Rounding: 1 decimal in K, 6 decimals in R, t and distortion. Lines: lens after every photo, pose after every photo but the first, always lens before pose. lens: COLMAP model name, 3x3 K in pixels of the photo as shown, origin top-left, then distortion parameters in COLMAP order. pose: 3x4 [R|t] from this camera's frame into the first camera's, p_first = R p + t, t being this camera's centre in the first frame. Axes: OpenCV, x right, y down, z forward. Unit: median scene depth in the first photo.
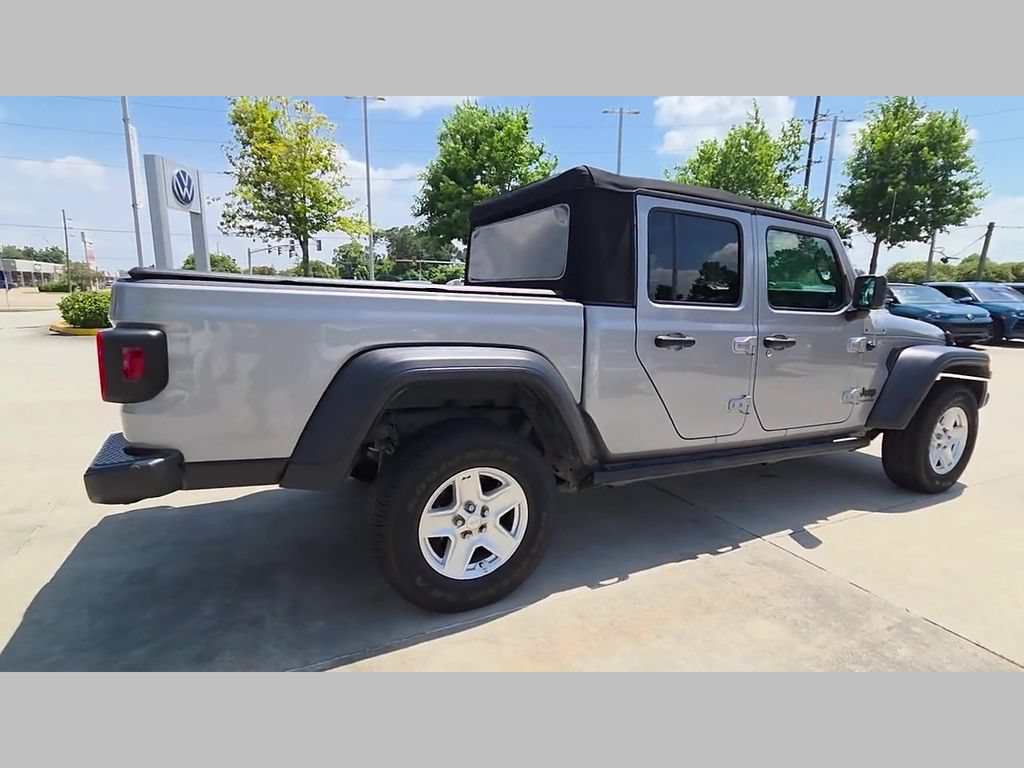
lens RADIAL K [[521.1, 0, 508.3], [0, 521.1, 379.7], [0, 0, 1]] dist [0.002094, 0.000387]
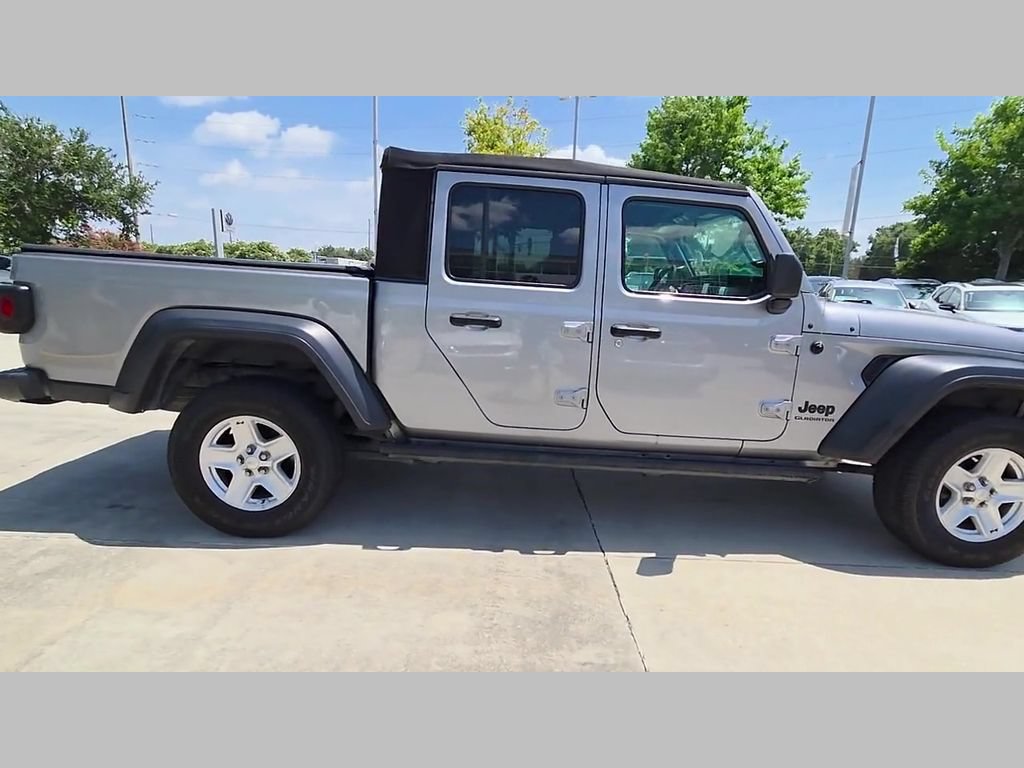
lens RADIAL K [[522.3, 0, 509.1], [0, 522.3, 380.3], [0, 0, 1]] dist [0.001840, 0.000454]
pose [[0.904101, 0.092959, -0.417086, 0.720538], [-0.090281, 0.995572, 0.026191, 0.004805], [0.417673, 0.013976, 0.908490, 0.133167]]
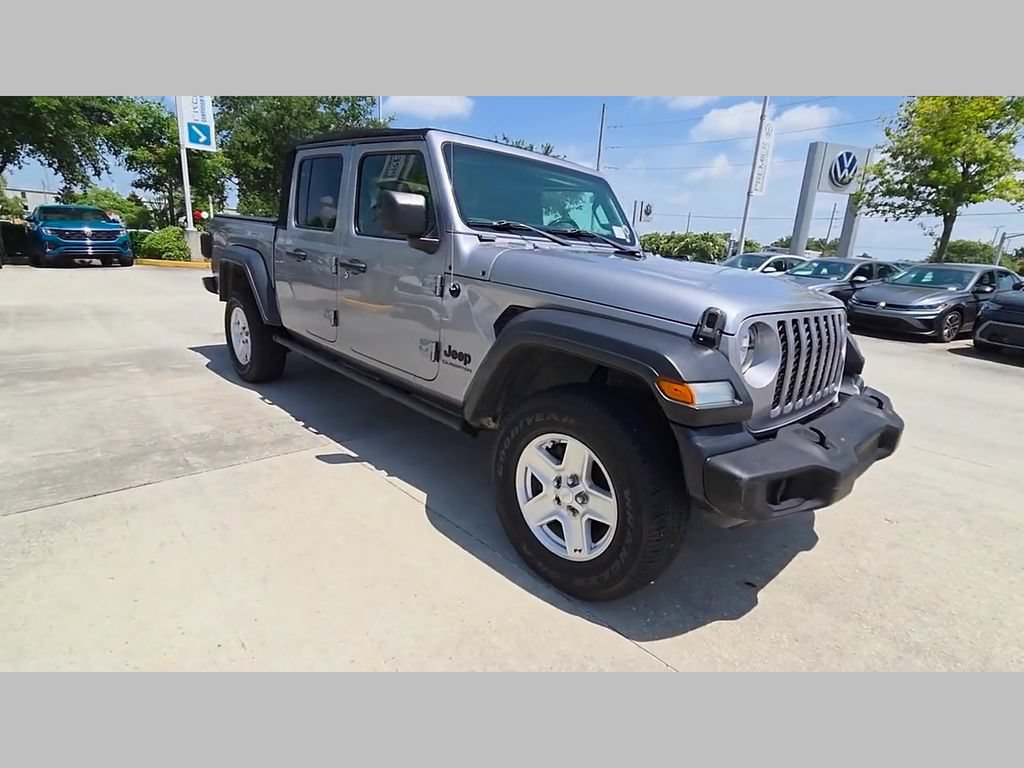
lens RADIAL K [[522.3, 0, 509.1], [0, 522.3, 380.3], [0, 0, 1]] dist [0.001840, 0.000454]
pose [[0.316880, 0.230524, -0.920025, 1.693424], [-0.212929, 0.962544, 0.167839, -0.097412], [0.924256, 0.142715, 0.354096, 0.979283]]
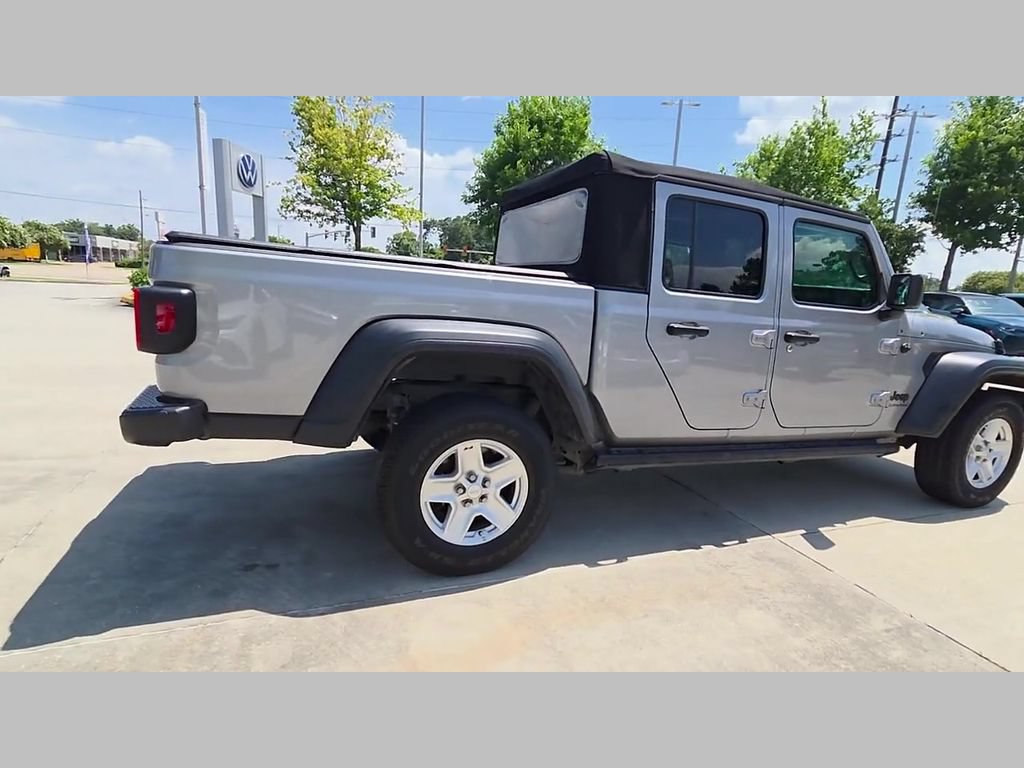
lens RADIAL K [[522.3, 0, 509.1], [0, 522.3, 380.3], [0, 0, 1]] dist [0.001840, 0.000454]
pose [[0.995013, 0.057207, -0.081714, 0.058607], [-0.056107, 0.998301, 0.015701, 0.023821], [0.082473, -0.011038, 0.996532, -0.025946]]
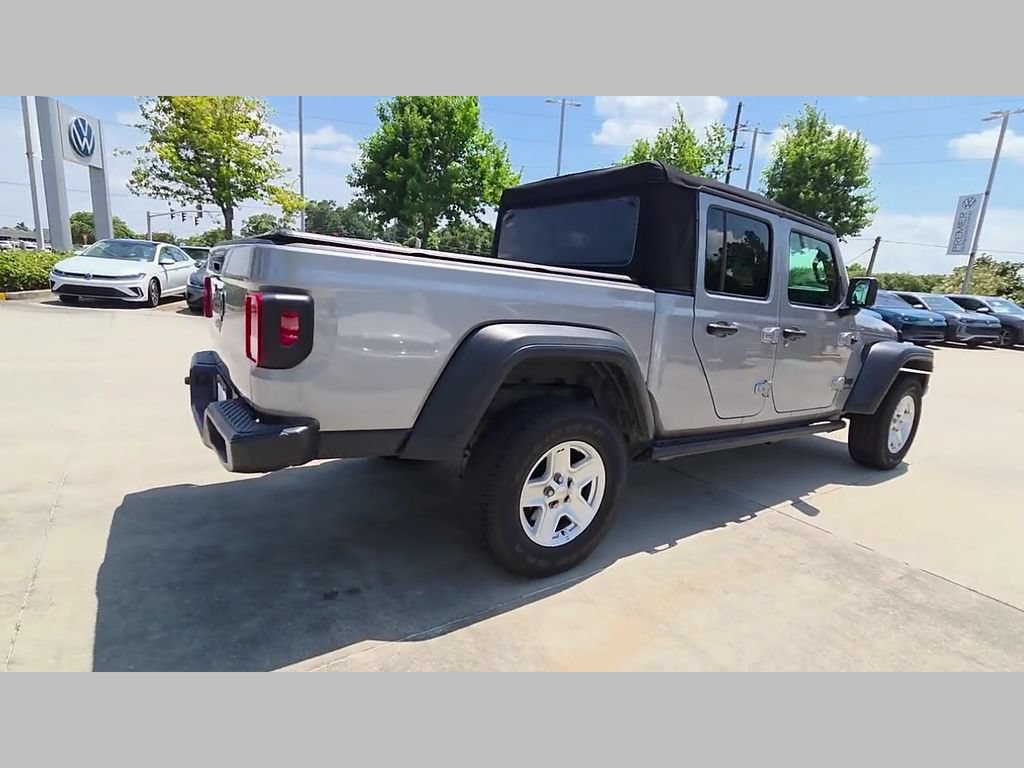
lens RADIAL K [[521.1, 0, 508.3], [0, 521.1, 379.7], [0, 0, 1]] dist [0.002094, 0.000387]
pose [[0.988202, 0.023708, 0.151309, -0.262477], [-0.027862, 0.999289, 0.025395, 0.015784], [-0.150599, -0.029311, 0.988160, -0.017490]]
